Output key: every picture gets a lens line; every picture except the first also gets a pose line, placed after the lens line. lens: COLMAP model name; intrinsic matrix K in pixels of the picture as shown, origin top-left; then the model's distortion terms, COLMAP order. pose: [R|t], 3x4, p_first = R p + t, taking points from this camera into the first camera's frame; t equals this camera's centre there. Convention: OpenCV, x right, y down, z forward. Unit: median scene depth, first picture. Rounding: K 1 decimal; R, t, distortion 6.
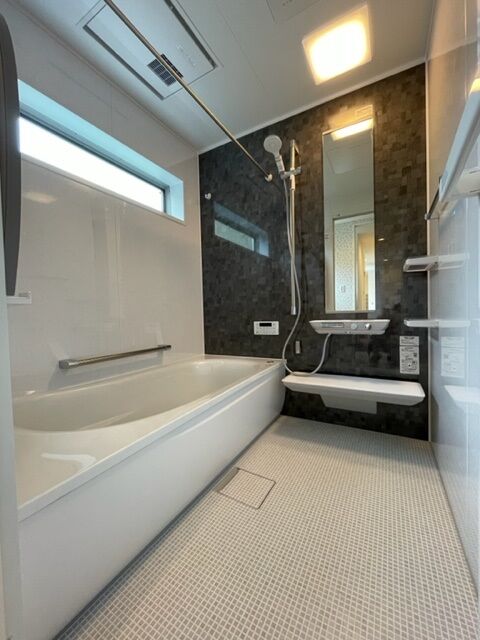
lens RADIAL K [[259.4, 0, 238.3], [0, 259.4, 318.6], [0, 0, 1]] dist [0.009061, 0.000344]
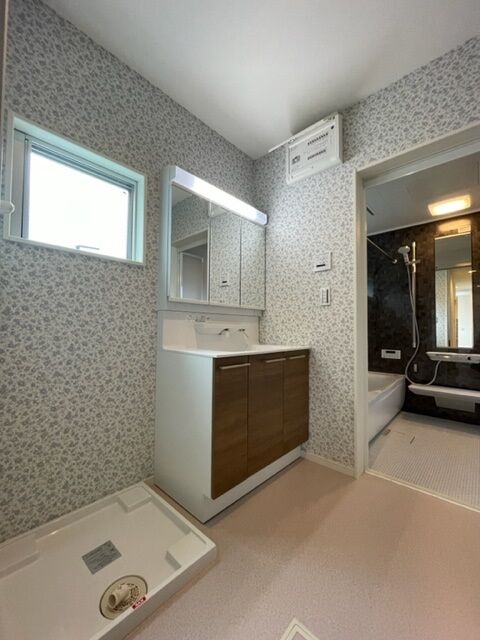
lens RADIAL K [[259.4, 0, 241.8], [0, 259.4, 320.8], [0, 0, 1]] dist [0.009061, 0.000344]
pose [[0.975515, 0.027099, -0.218258, -0.488619], [-0.038528, 0.998091, -0.048280, -0.061697], [0.216533, 0.055506, 0.974696, -0.838841]]
